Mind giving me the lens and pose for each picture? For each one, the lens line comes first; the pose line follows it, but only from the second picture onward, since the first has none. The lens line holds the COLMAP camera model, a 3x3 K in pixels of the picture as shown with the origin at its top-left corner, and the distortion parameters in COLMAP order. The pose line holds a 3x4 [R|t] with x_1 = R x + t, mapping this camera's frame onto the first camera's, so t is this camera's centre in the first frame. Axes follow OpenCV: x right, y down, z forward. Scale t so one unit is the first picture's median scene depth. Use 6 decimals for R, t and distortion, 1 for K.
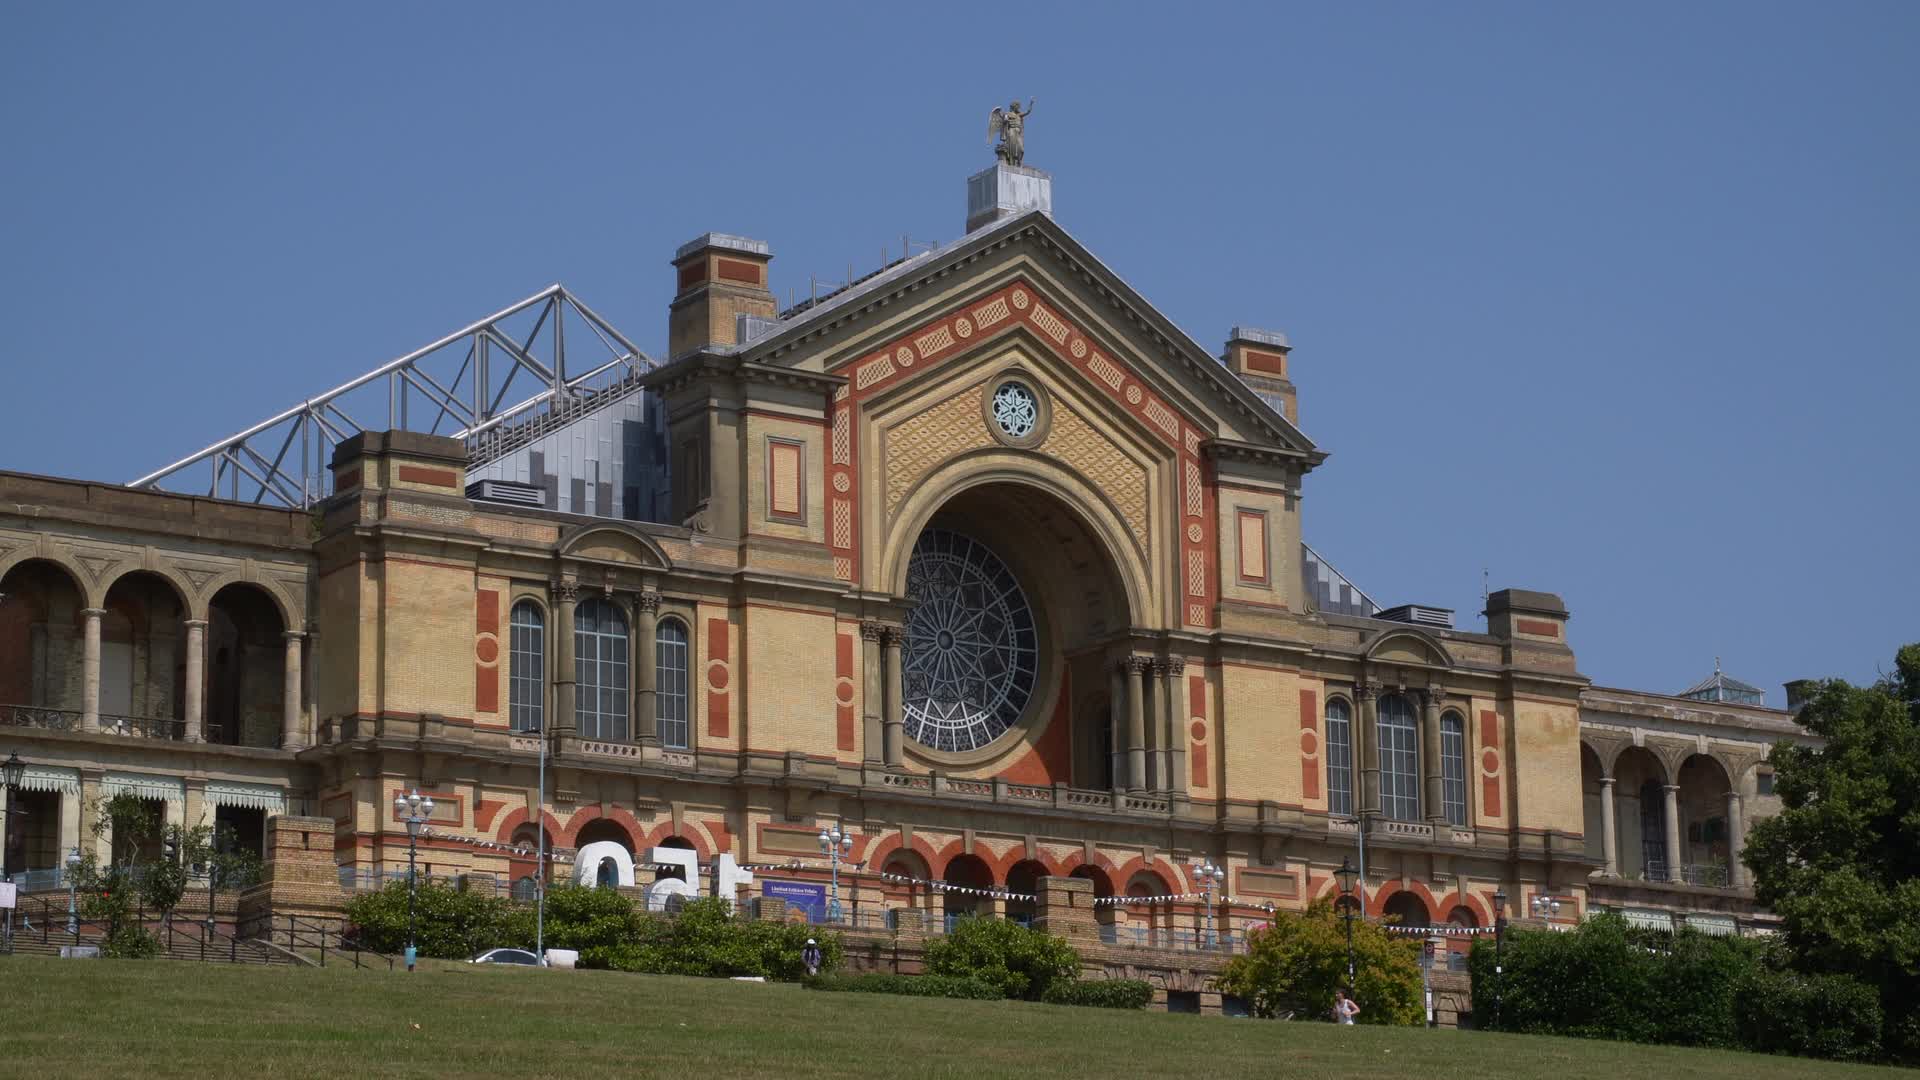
lens RADIAL K [[4499.7, 0, 960.0], [0, 4499.7, 540.0], [0, 0, 1]] dist [0.073134, 0.102752]
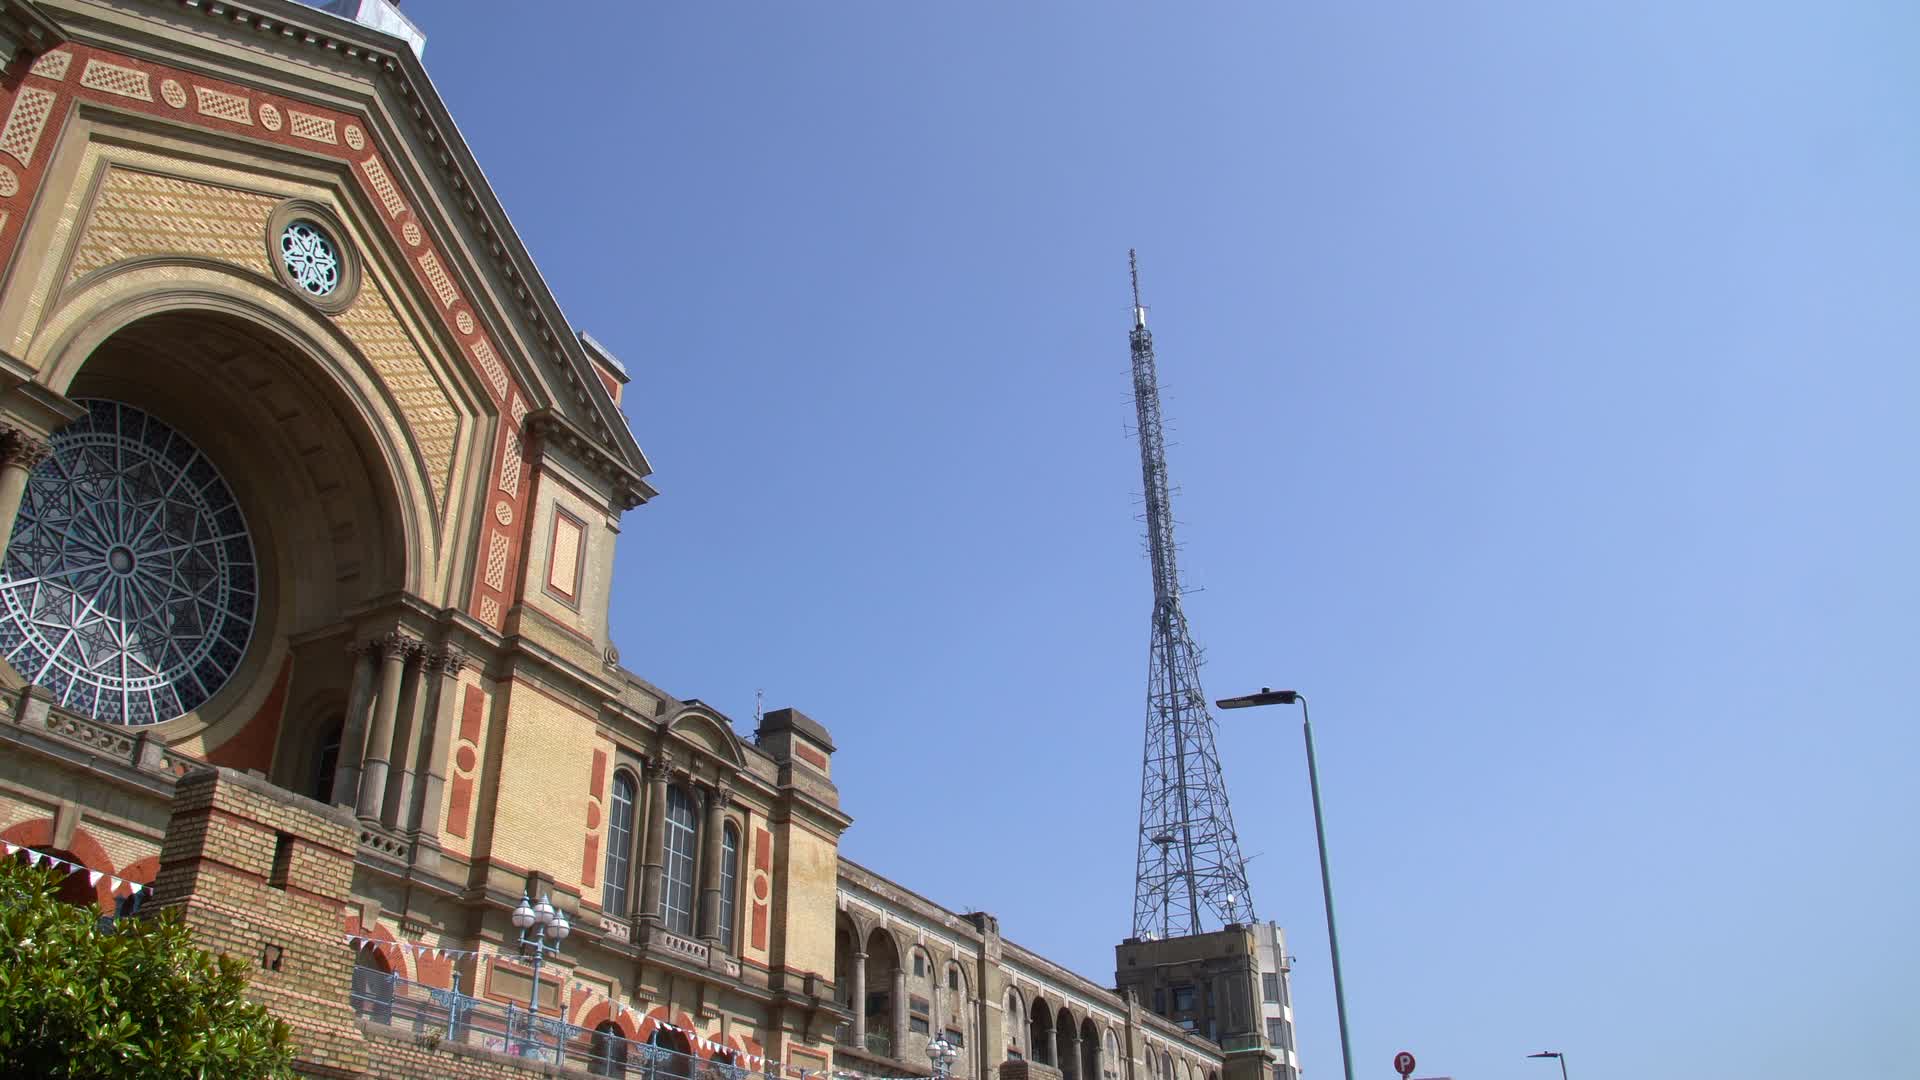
lens RADIAL K [[1456.4, 0, 958.8], [0, 1456.4, 561.6], [0, 0, 1]] dist [-0.156911, 0.089516]
pose [[0.872202, 0.229081, 0.432187, 0.016321], [-0.101276, 0.948982, -0.298623, 0.072687], [-0.478547, 0.216689, 0.850905, 0.767224]]
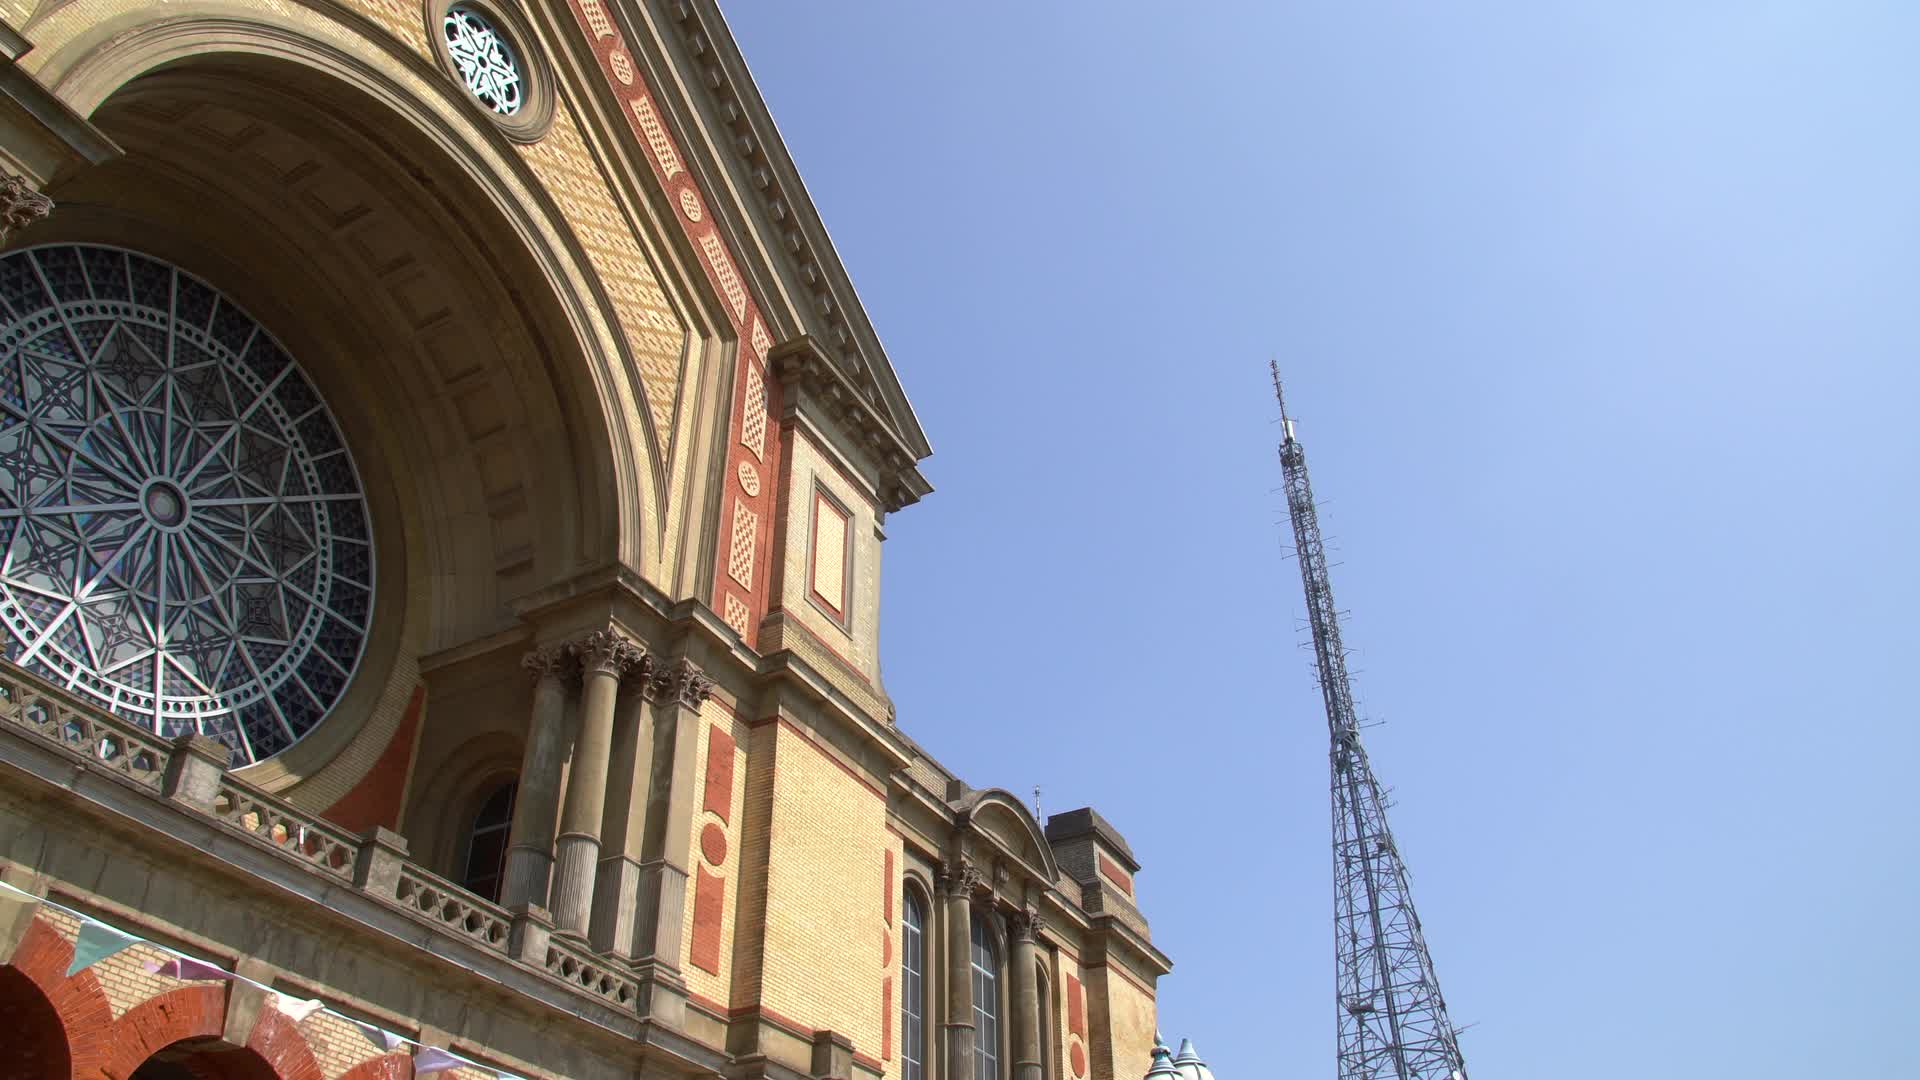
lens RADIAL K [[1456.4, 0, 958.8], [0, 1456.4, 561.6], [0, 0, 1]] dist [-0.156911, 0.089516]
pose [[0.888355, 0.266897, 0.373619, 0.014997], [-0.099175, 0.906033, -0.411423, 0.072794], [-0.448318, 0.328436, 0.831349, 0.869467]]
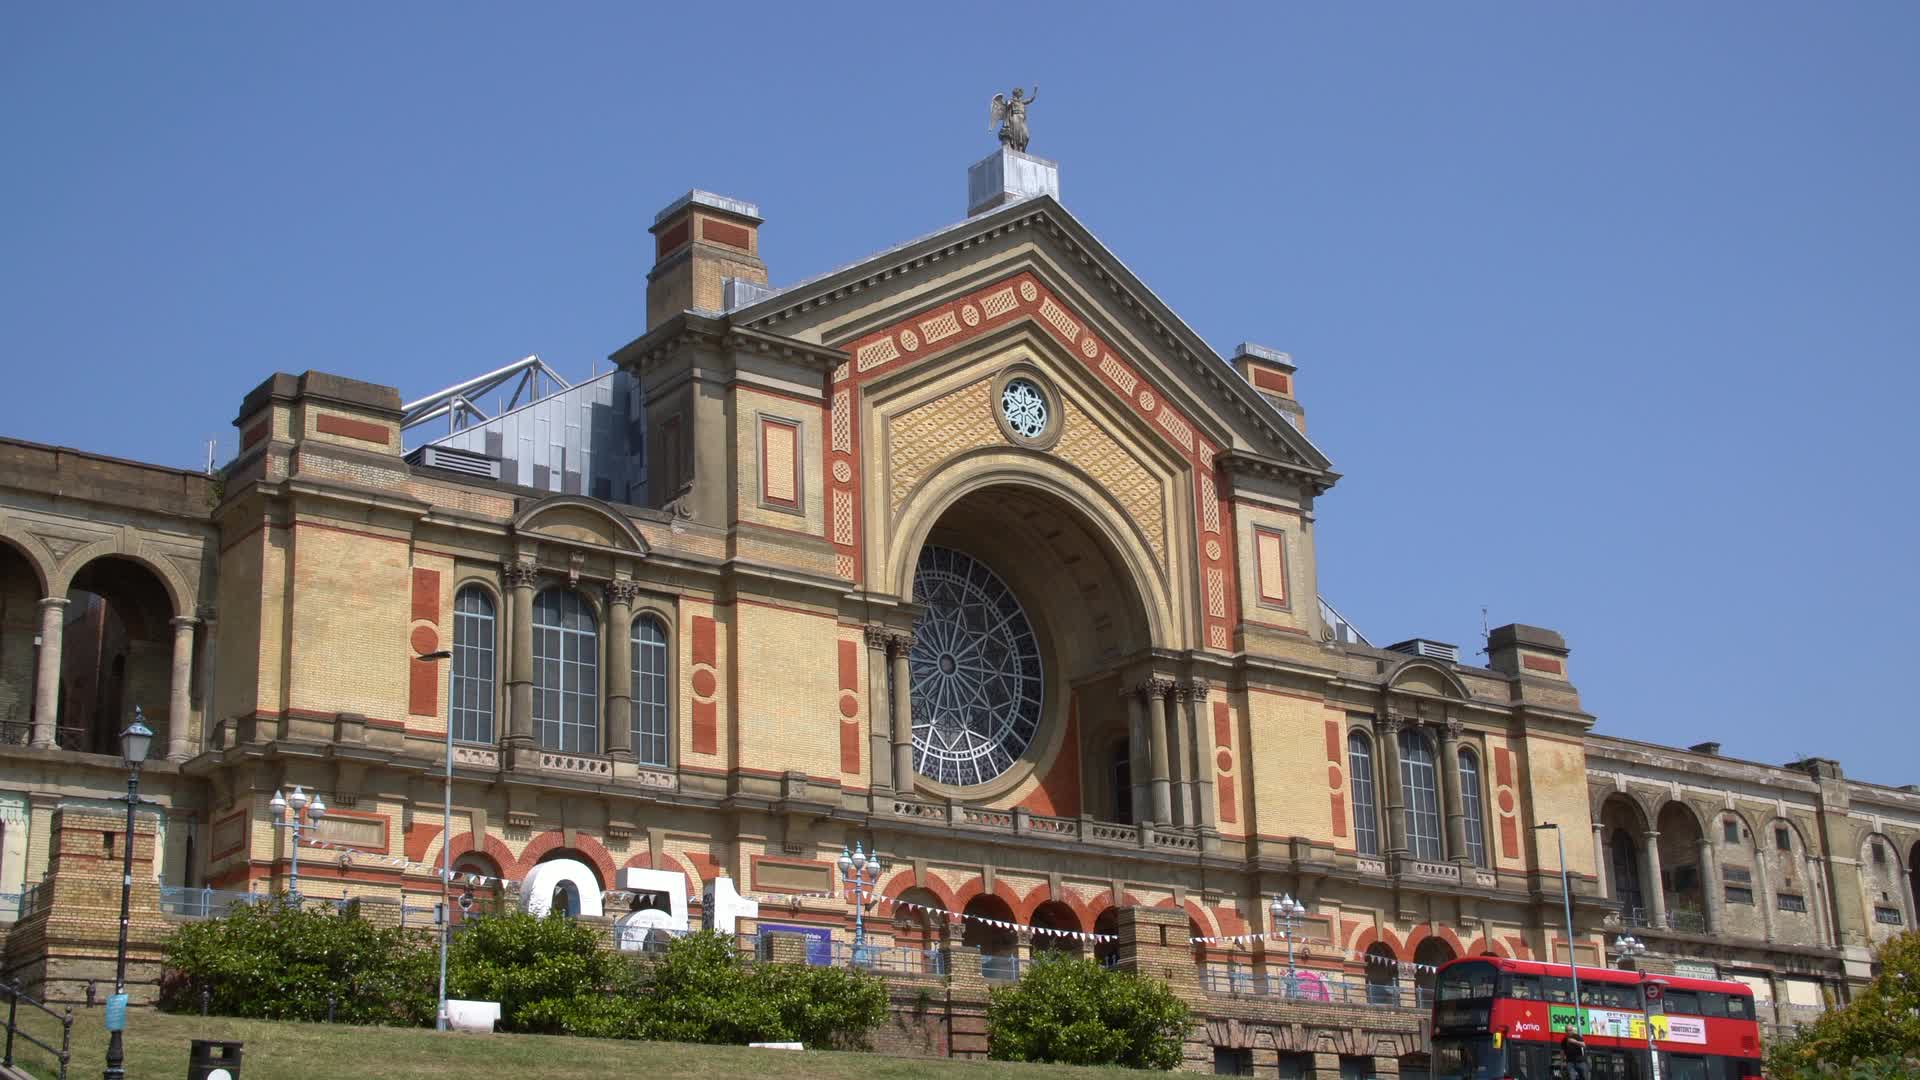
lens RADIAL K [[2685.1, 0, 960.0], [0, 2685.1, 540.0], [0, 0, 1]] dist [-0.013272, 0.166492]
pose [[0.998424, -0.002333, 0.056070, -0.031514], [0.007060, 0.996419, -0.084254, 0.043403], [-0.055673, 0.084517, 0.994866, 0.457288]]
